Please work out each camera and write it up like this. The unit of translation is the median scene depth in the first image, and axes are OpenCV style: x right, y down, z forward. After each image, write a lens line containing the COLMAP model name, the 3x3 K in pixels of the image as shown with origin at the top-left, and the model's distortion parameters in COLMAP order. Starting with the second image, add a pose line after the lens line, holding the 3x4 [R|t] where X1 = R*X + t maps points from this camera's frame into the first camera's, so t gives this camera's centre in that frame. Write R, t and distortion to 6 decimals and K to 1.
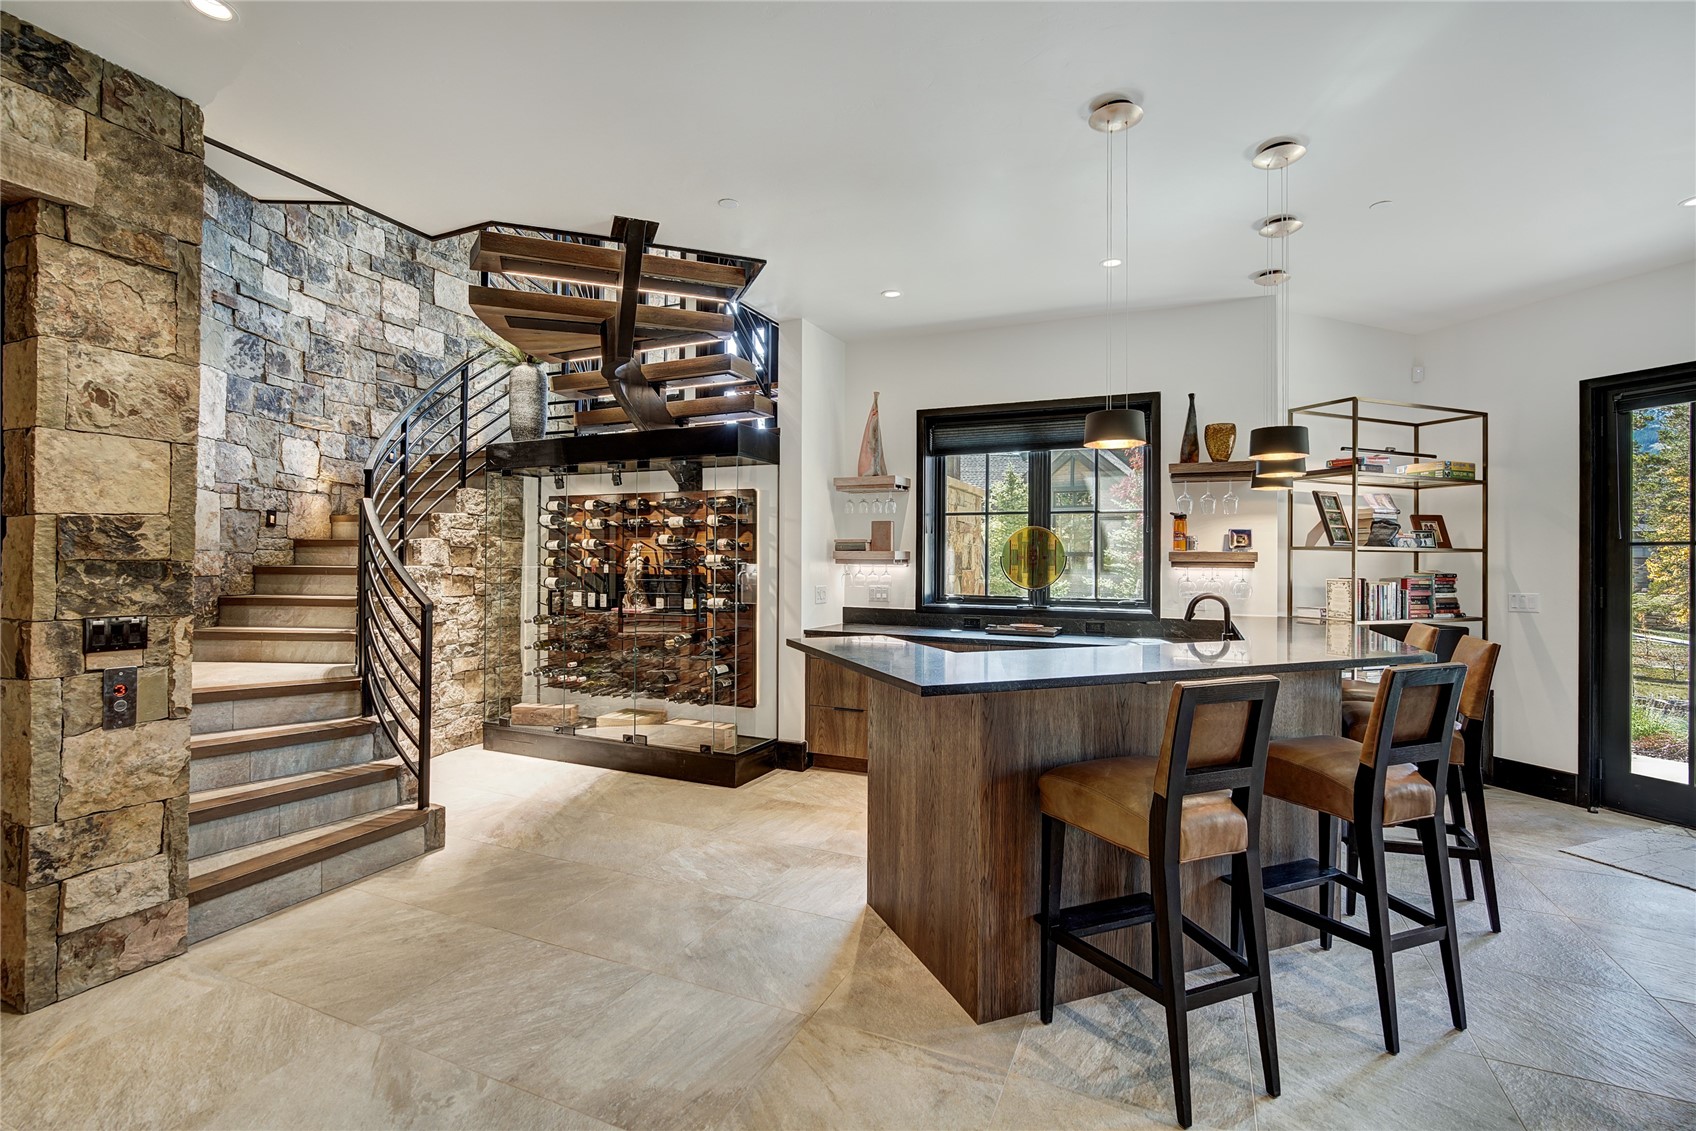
lens RADIAL K [[766.6, 0, 865.8], [0, 766.6, 554.4], [0, 0, 1]] dist [-0.006616, -0.000018]
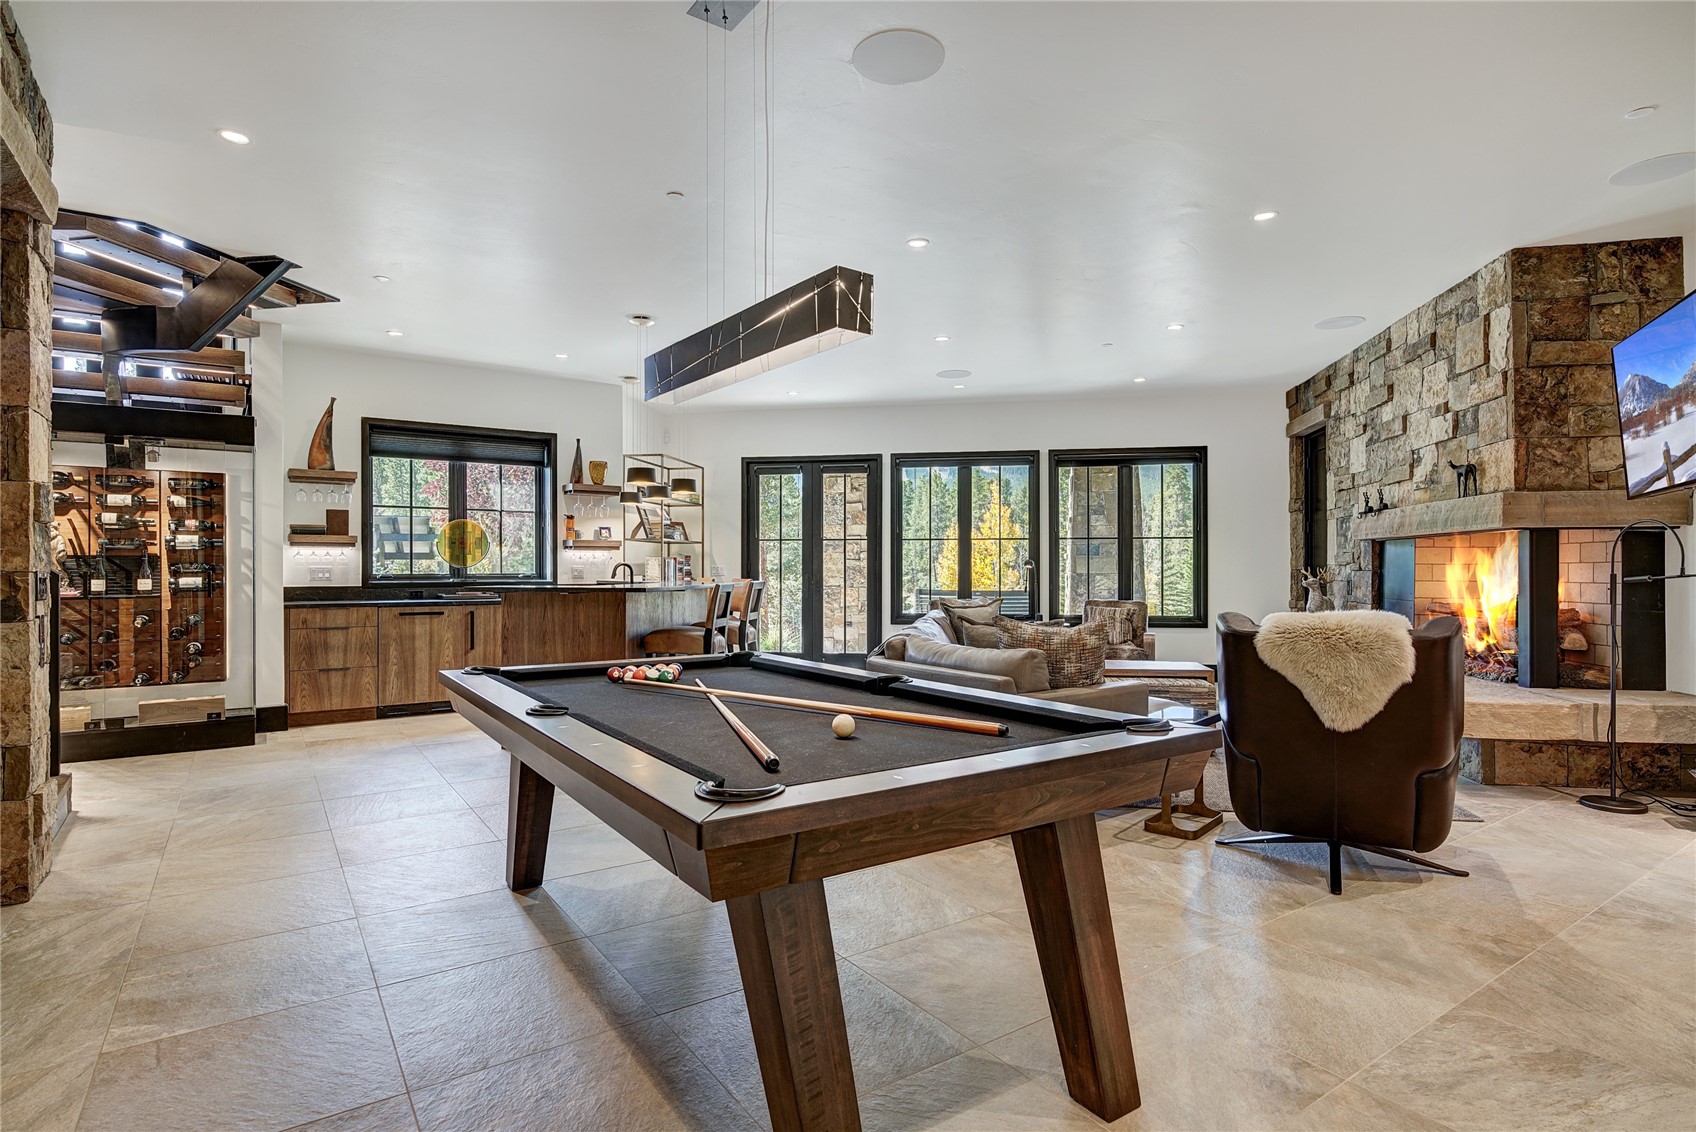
lens RADIAL K [[878.5, 0, 852.8], [0, 878.5, 564.3], [0, 0, 1]] dist [-0.002746, -0.000465]
pose [[0.518090, -0.002486, 0.855322, -0.790437], [0.002419, 0.999996, 0.001442, 0.043254], [-0.855322, 0.001322, 0.518094, -0.390711]]
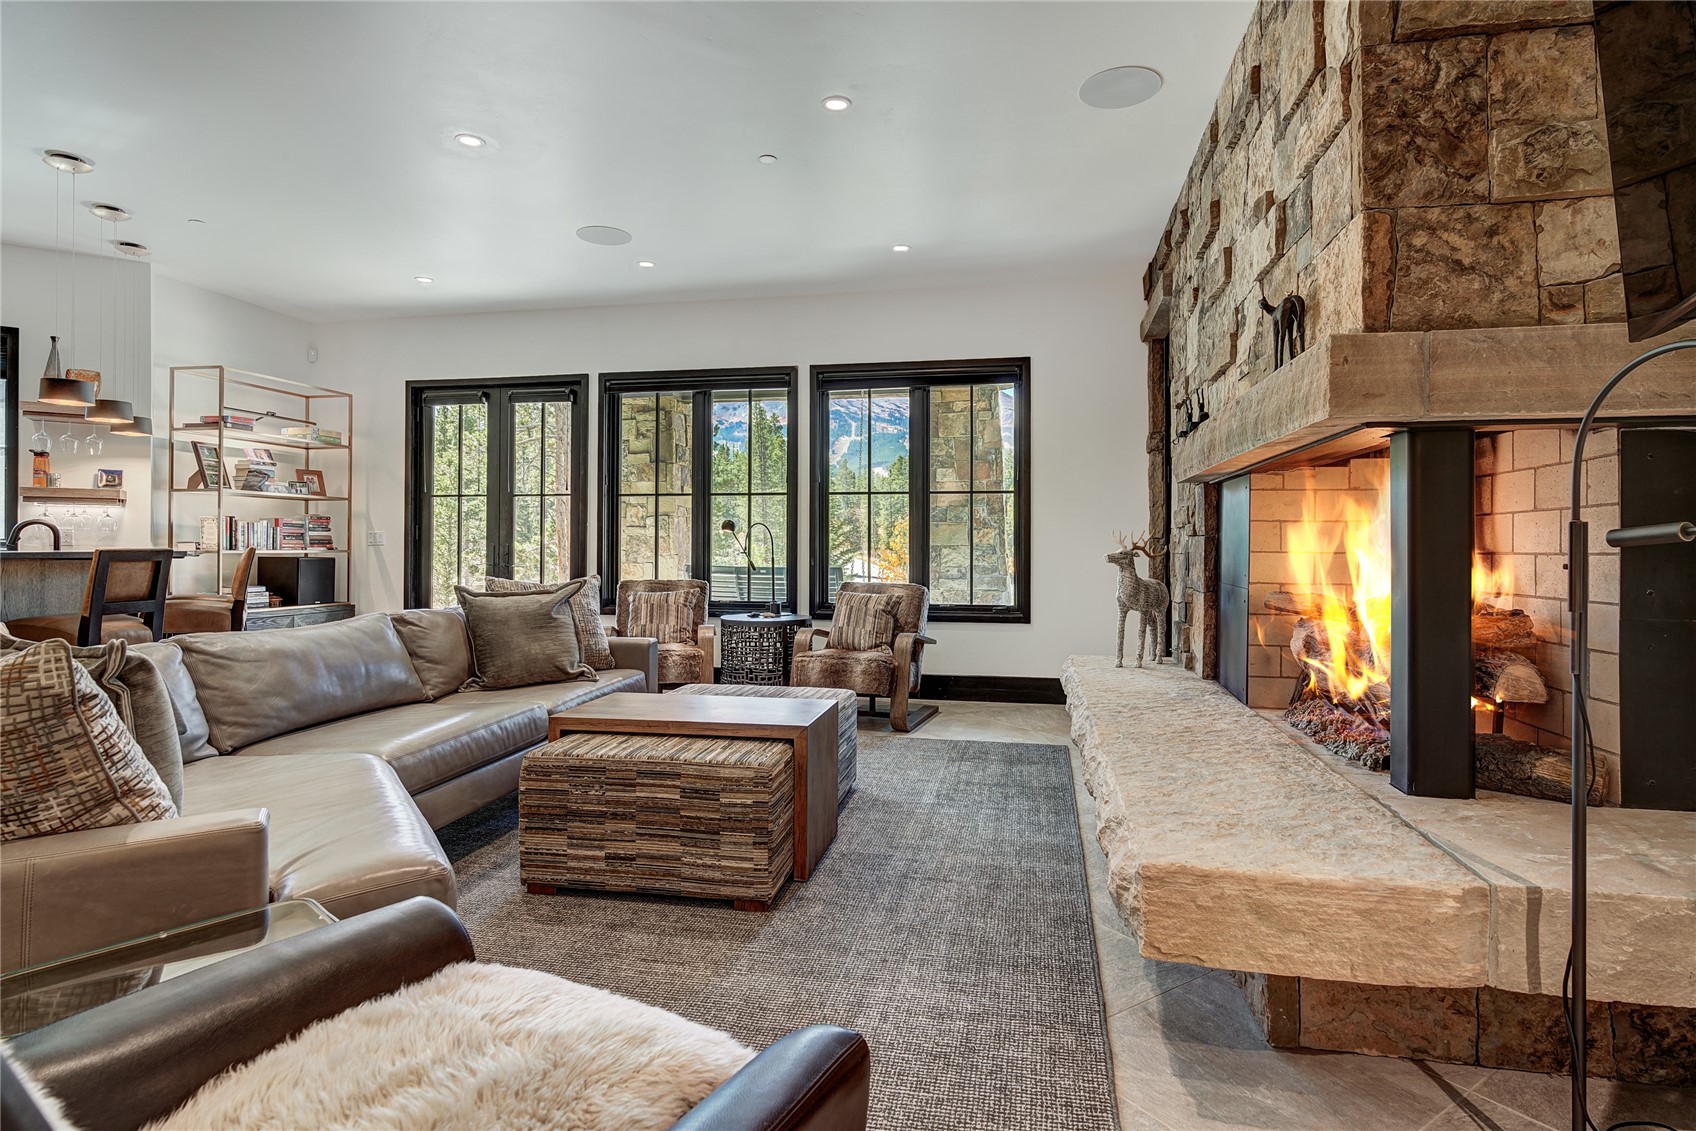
lens RADIAL K [[878.5, 0, 864.9], [0, 878.5, 537.3], [0, 0, 1]] dist [-0.002746, -0.000465]
pose [[0.531617, 0.002651, 0.846981, 0.004117], [-0.000968, 0.999996, -0.002522, 0.062790], [-0.846984, 0.000521, 0.531617, -0.546293]]
